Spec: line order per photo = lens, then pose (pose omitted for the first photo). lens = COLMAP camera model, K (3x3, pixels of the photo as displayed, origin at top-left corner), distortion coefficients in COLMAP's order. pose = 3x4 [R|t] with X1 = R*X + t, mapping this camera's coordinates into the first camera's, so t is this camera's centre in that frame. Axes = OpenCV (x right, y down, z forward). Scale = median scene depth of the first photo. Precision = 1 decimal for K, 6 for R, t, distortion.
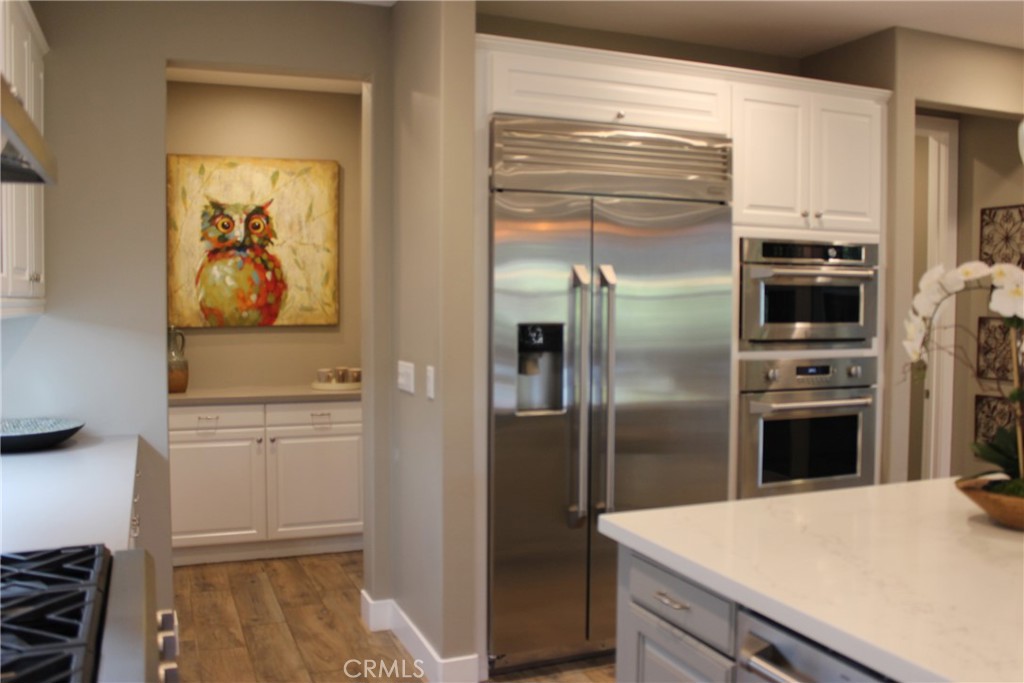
lens RADIAL K [[879.4, 0, 507.6], [0, 879.4, 341.0], [0, 0, 1]] dist [-0.141594, 0.132997]
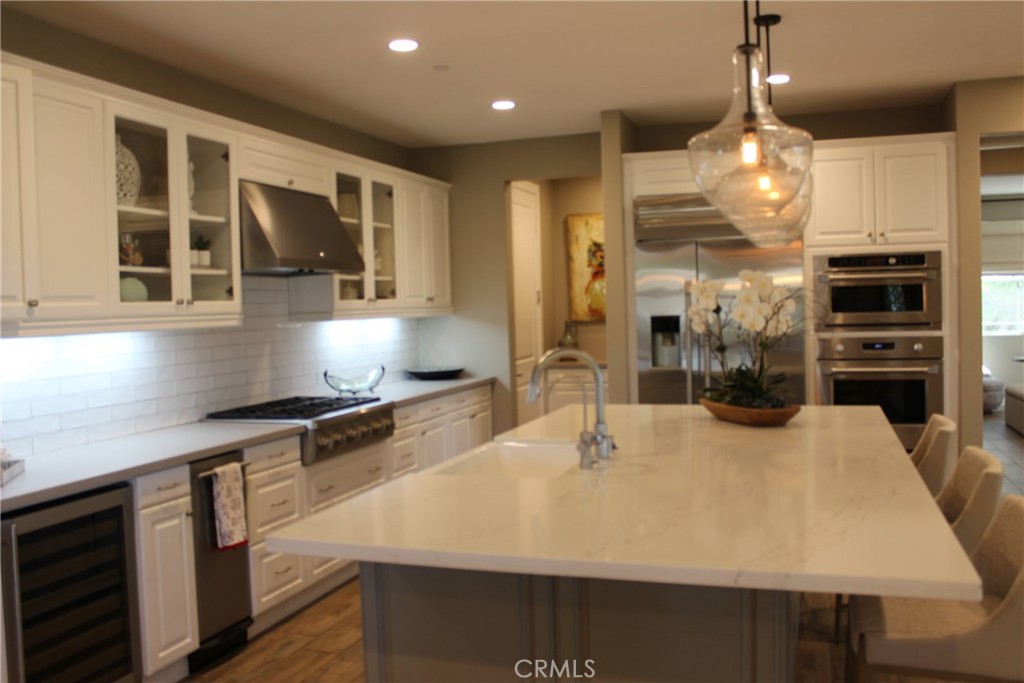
lens RADIAL K [[879.4, 0, 515.9], [0, 879.4, 340.7], [0, 0, 1]] dist [-0.141594, 0.132997]
pose [[0.757690, 0.001792, -0.652612, 0.610302], [0.000002, 0.999996, 0.002748, 0.015957], [0.652615, -0.002083, 0.757687, -0.320938]]
